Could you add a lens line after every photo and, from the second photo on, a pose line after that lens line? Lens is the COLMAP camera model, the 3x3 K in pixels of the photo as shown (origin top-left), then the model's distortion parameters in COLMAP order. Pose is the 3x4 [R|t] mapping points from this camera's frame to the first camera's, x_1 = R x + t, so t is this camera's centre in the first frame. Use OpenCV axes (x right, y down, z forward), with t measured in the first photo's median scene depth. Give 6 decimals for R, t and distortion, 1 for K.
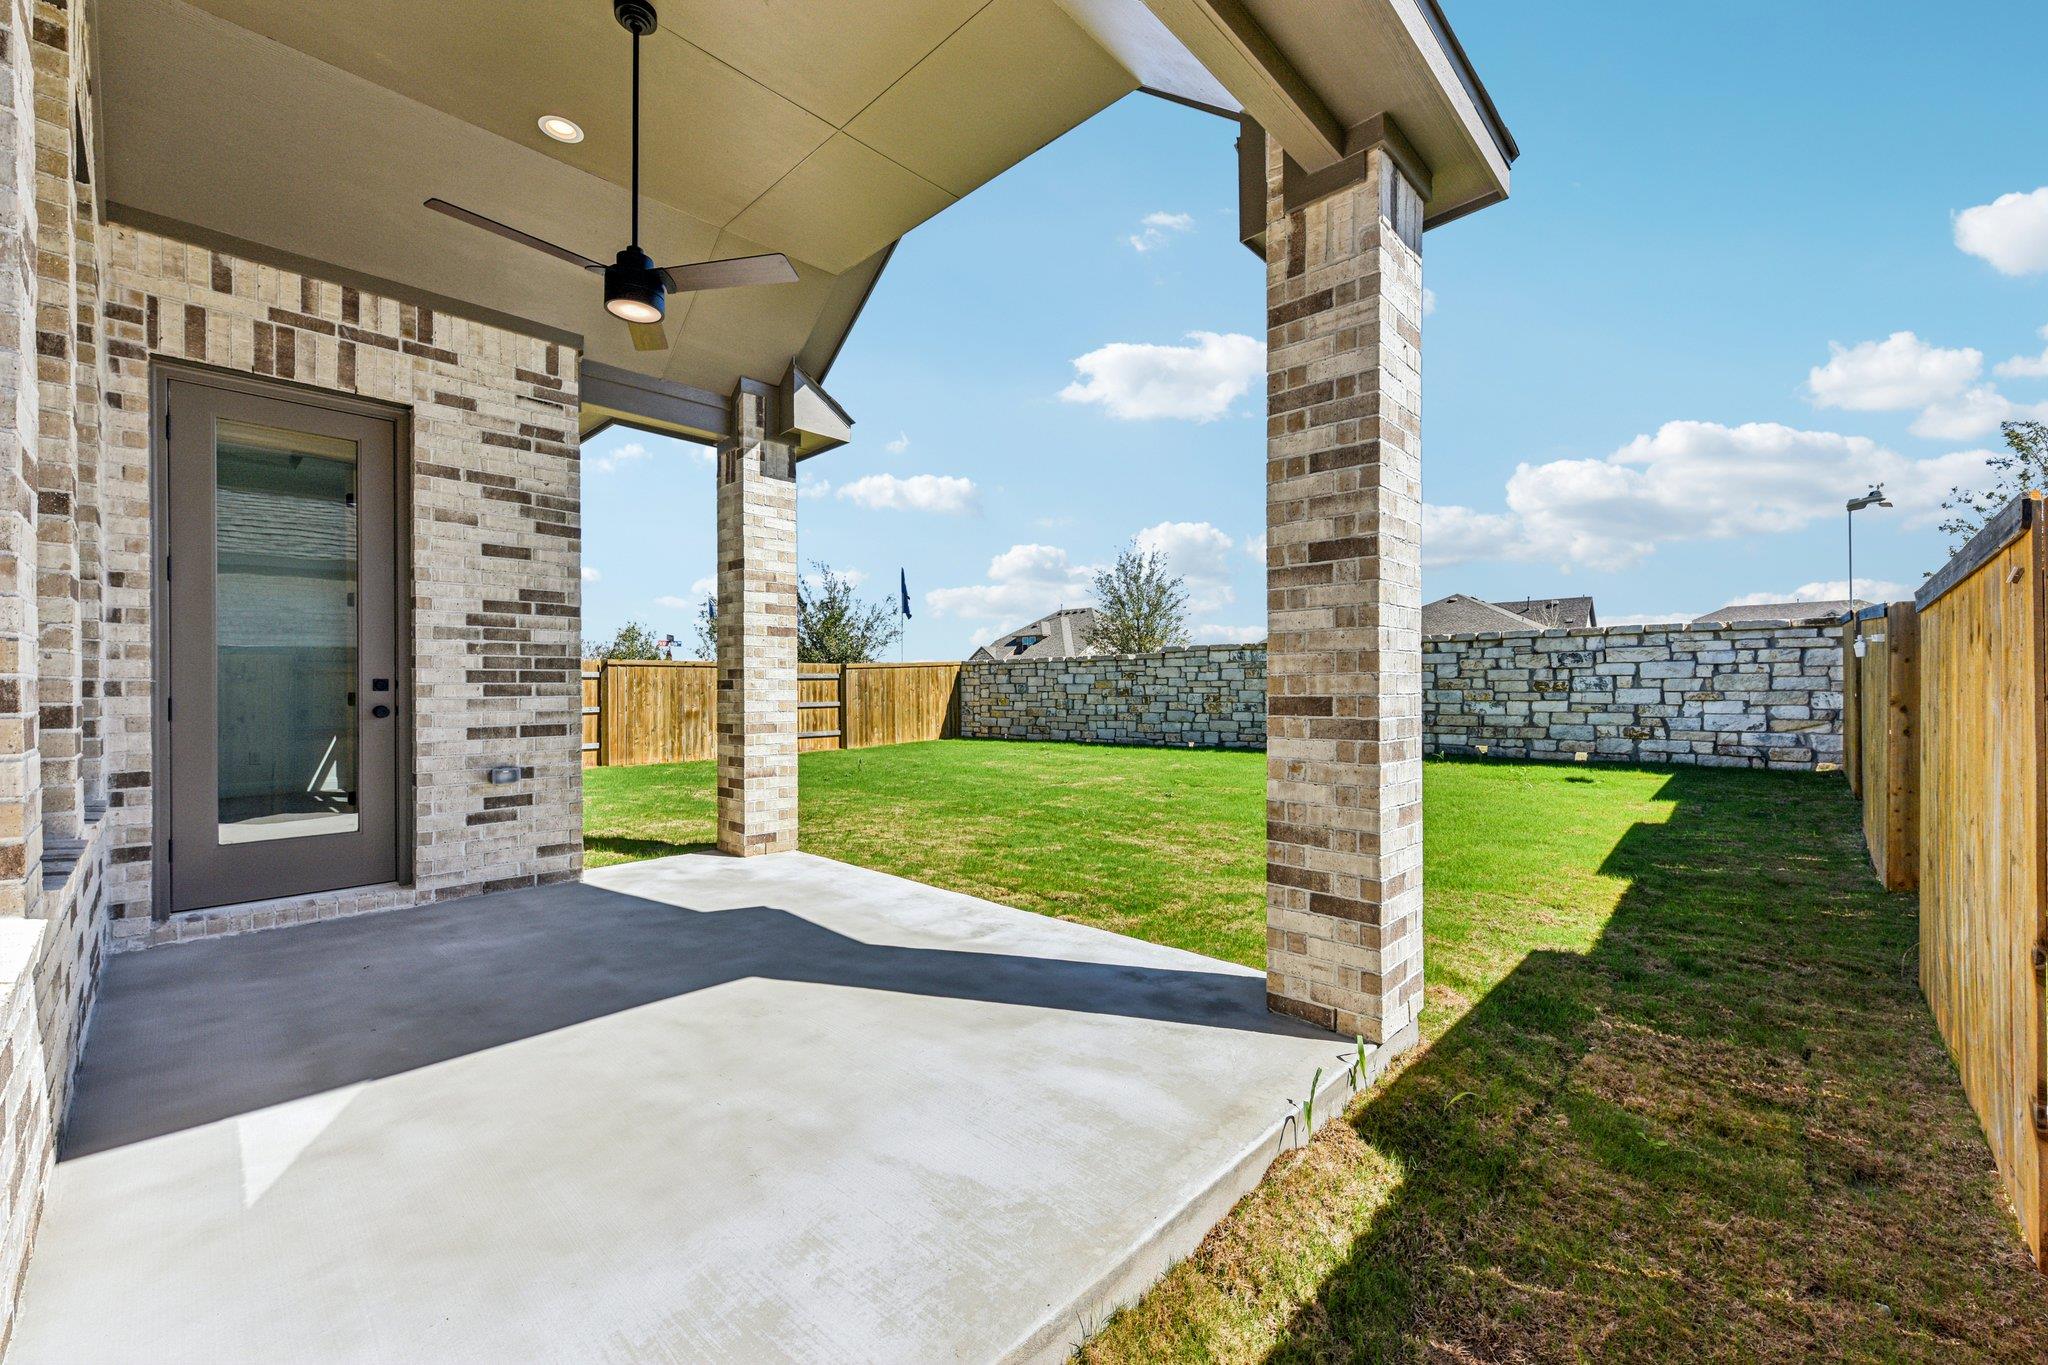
lens RADIAL K [[806.6, 0, 1034.9], [0, 806.6, 683.1], [0, 0, 1]] dist [0.000577, -0.000126]
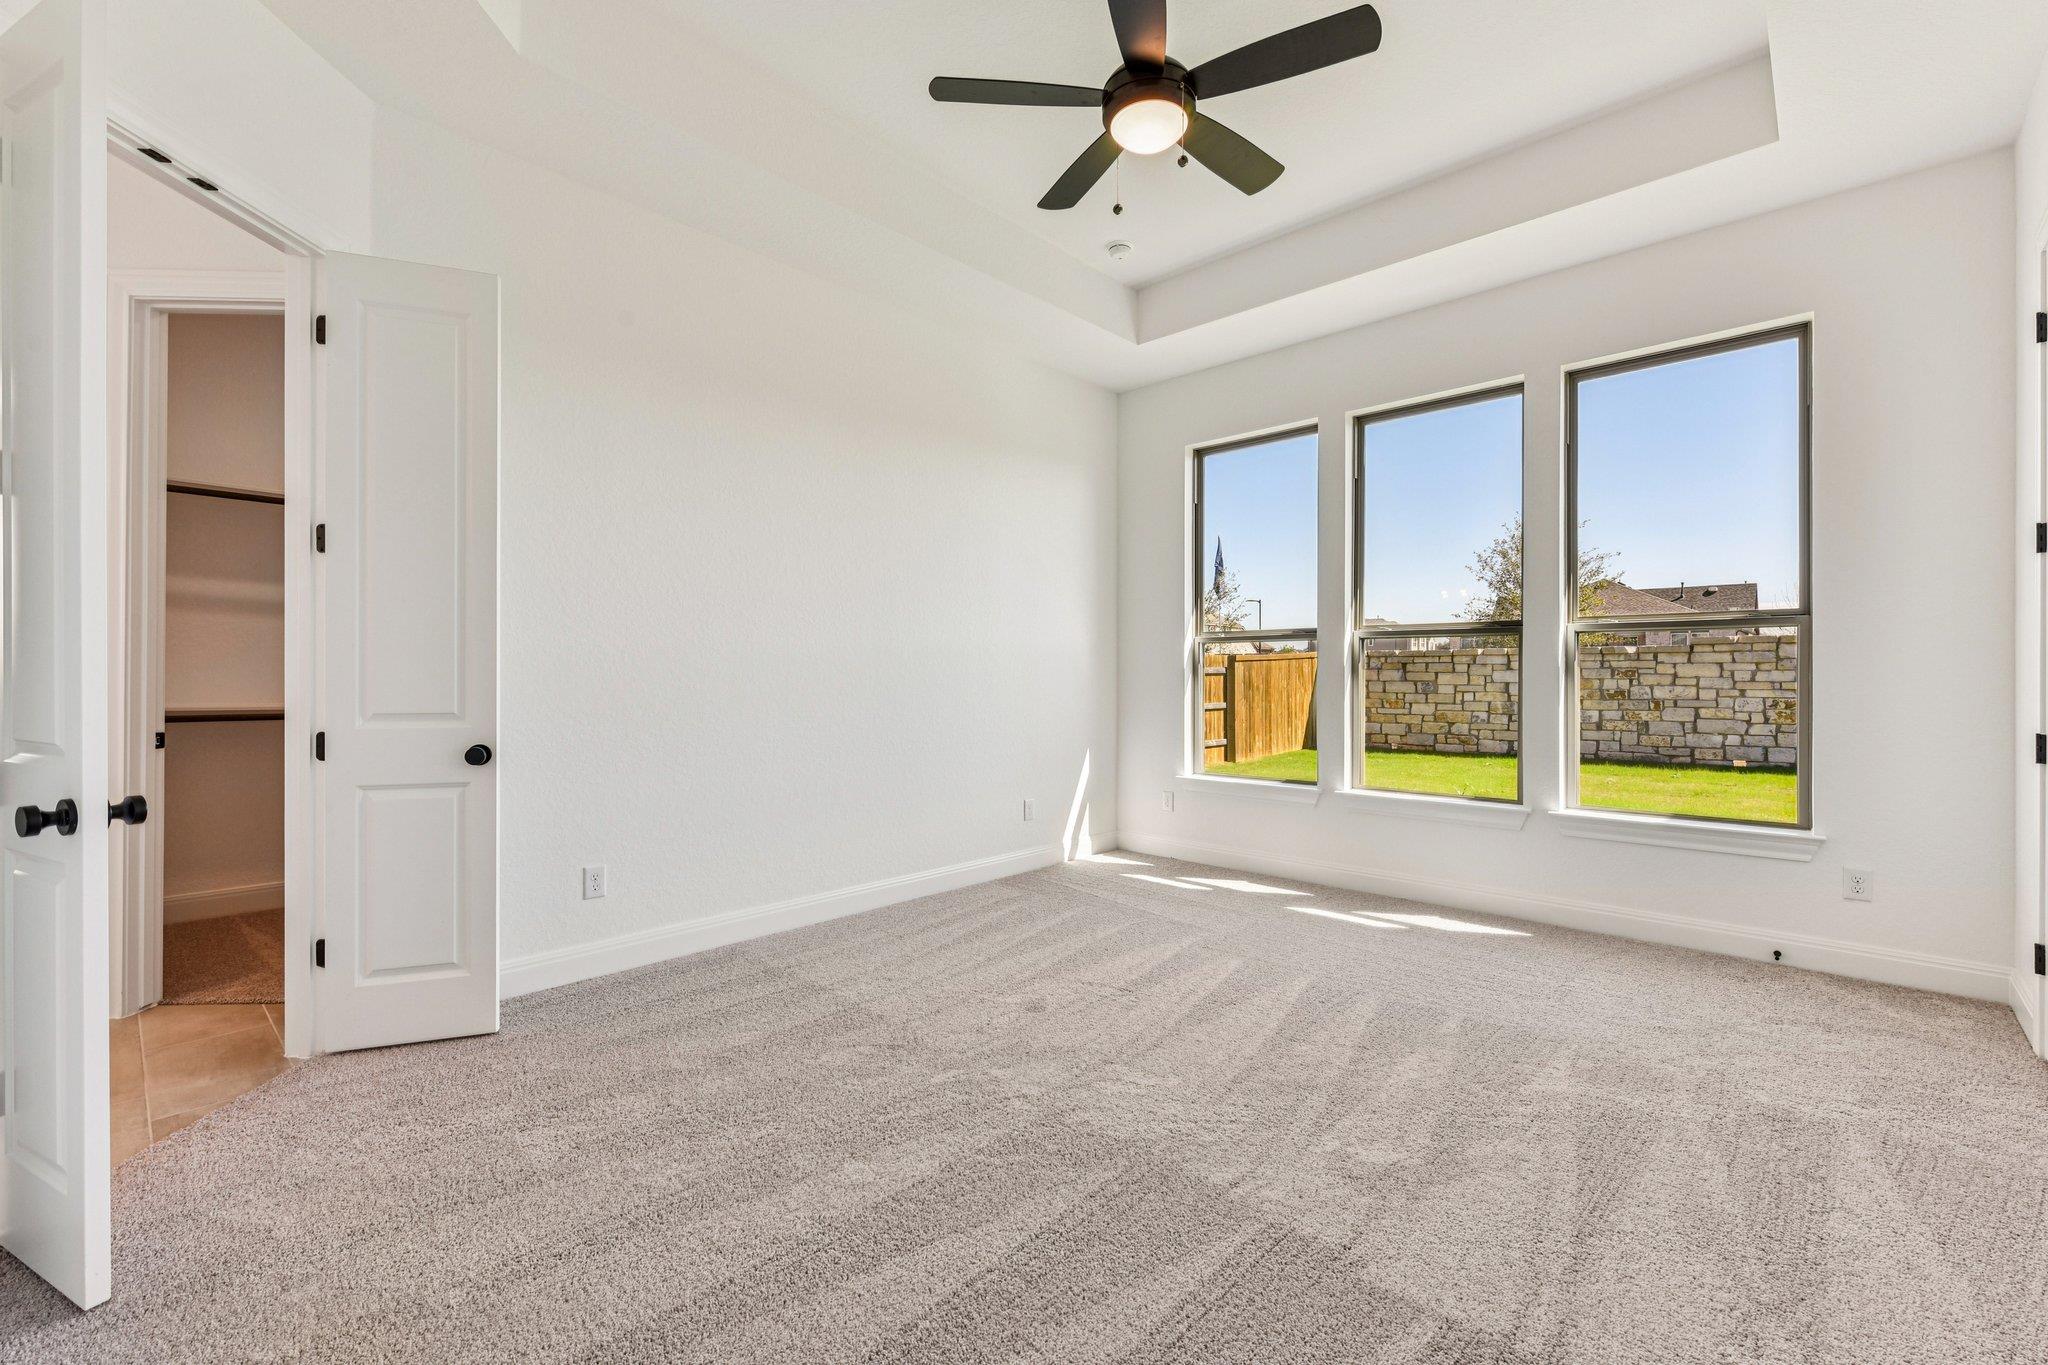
lens RADIAL K [[855.2, 0, 1039.1], [0, 855.2, 679.0], [0, 0, 1]] dist [-0.001323, -0.000094]
pose [[0.999969, 0.007807, 0.000726, -0.469385], [-0.007812, 0.999942, 0.007457, -0.006000], [-0.000667, -0.007462, 0.999972, 0.173812]]
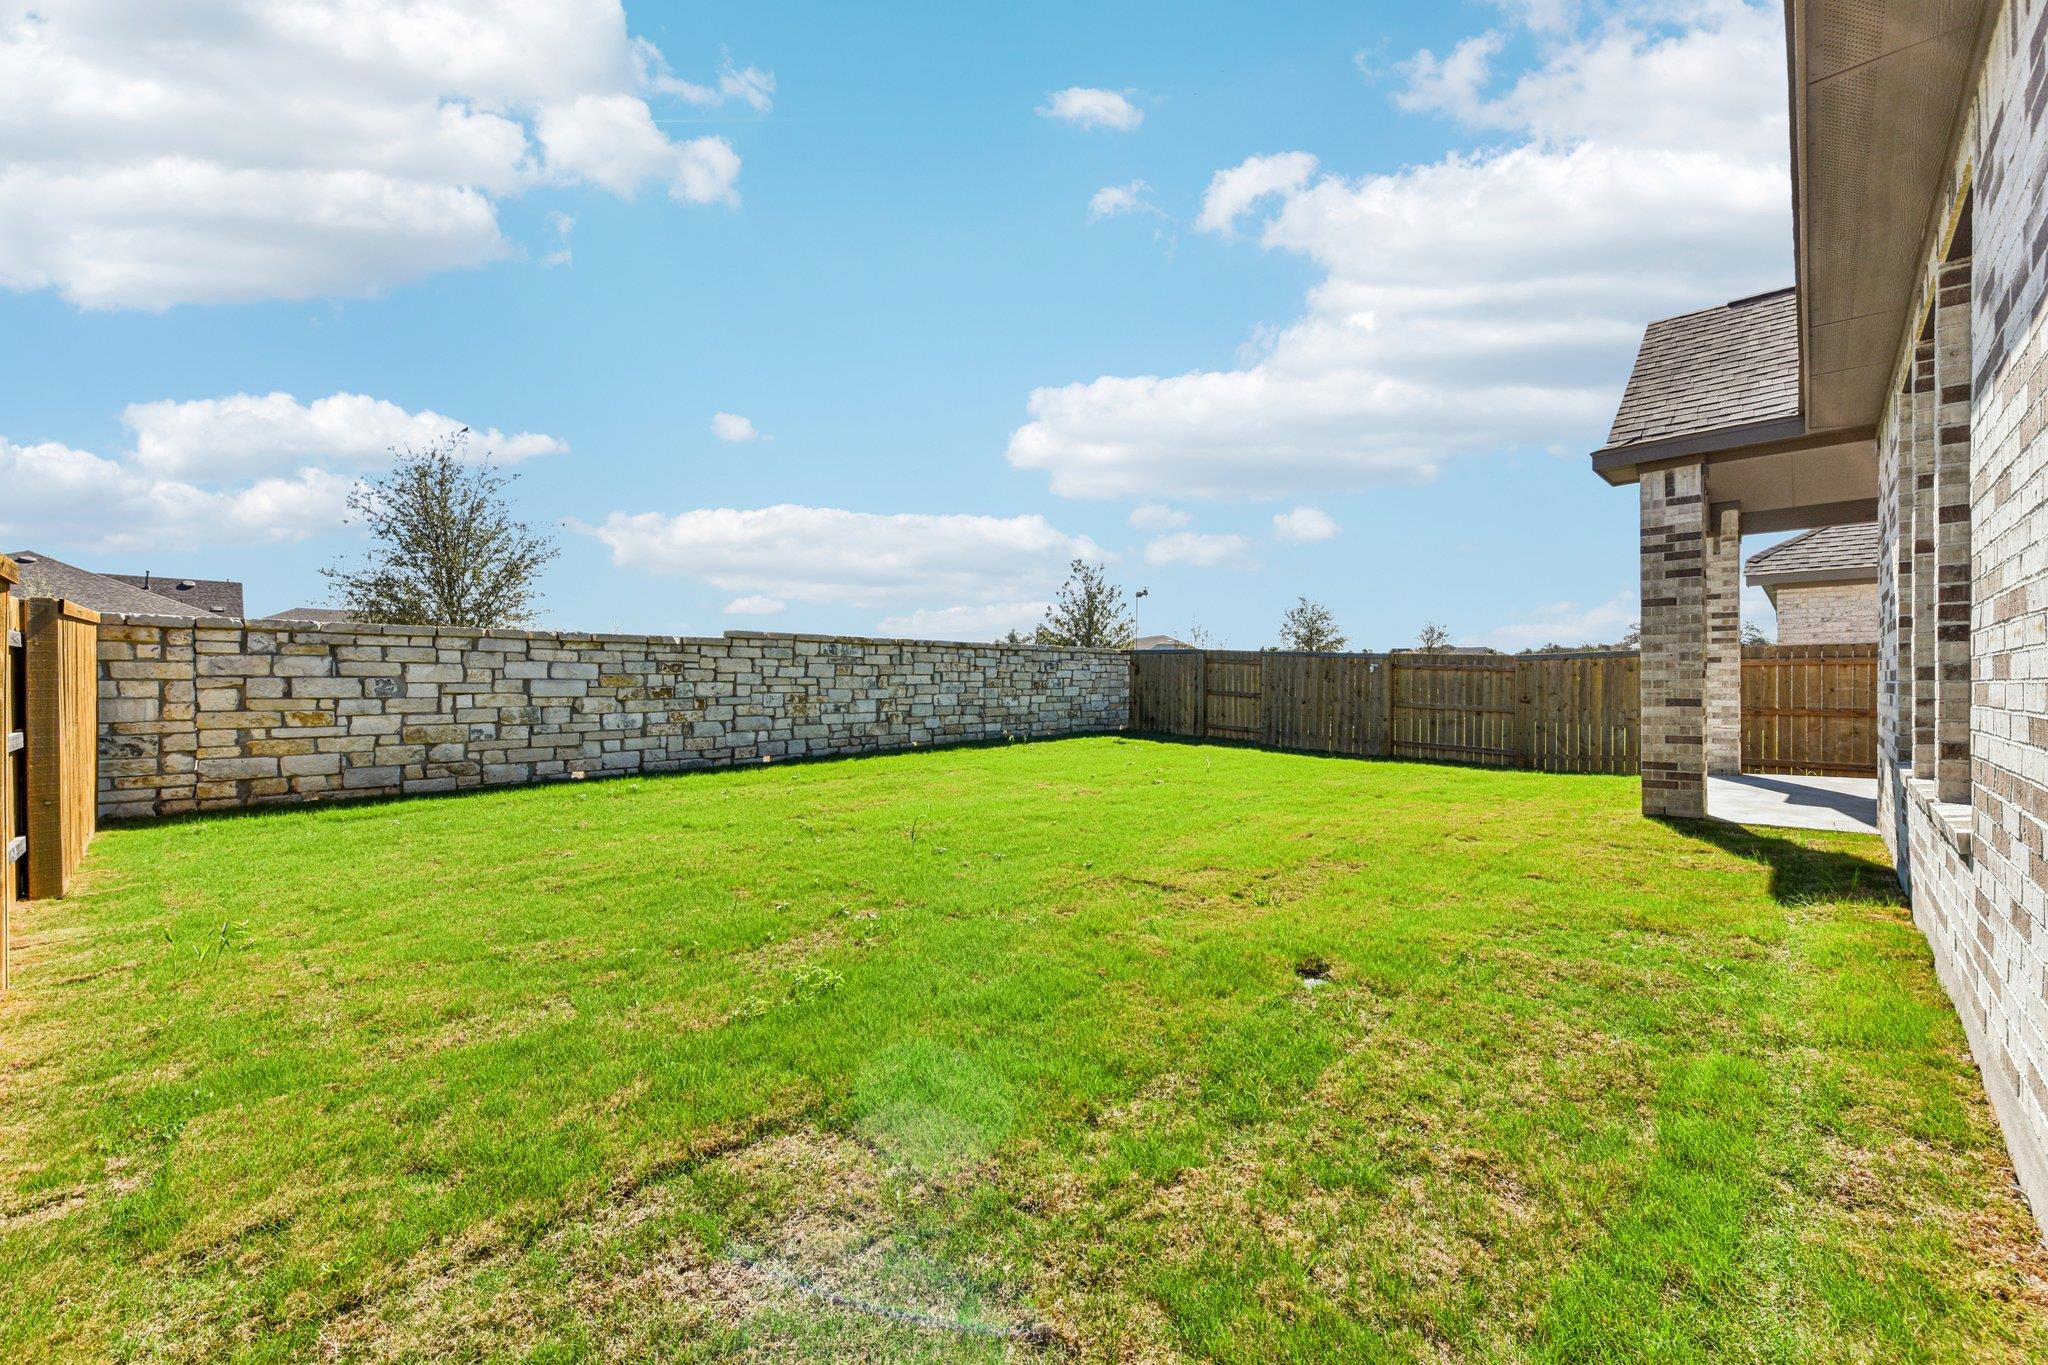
lens RADIAL K [[806.6, 0, 1034.9], [0, 806.6, 683.1], [0, 0, 1]] dist [0.000577, -0.000126]
pose [[0.006907, 0.007907, 0.999945, -0.568011], [-0.000916, 0.999968, -0.007901, 0.008553], [-0.999976, -0.000862, 0.006914, 0.716261]]
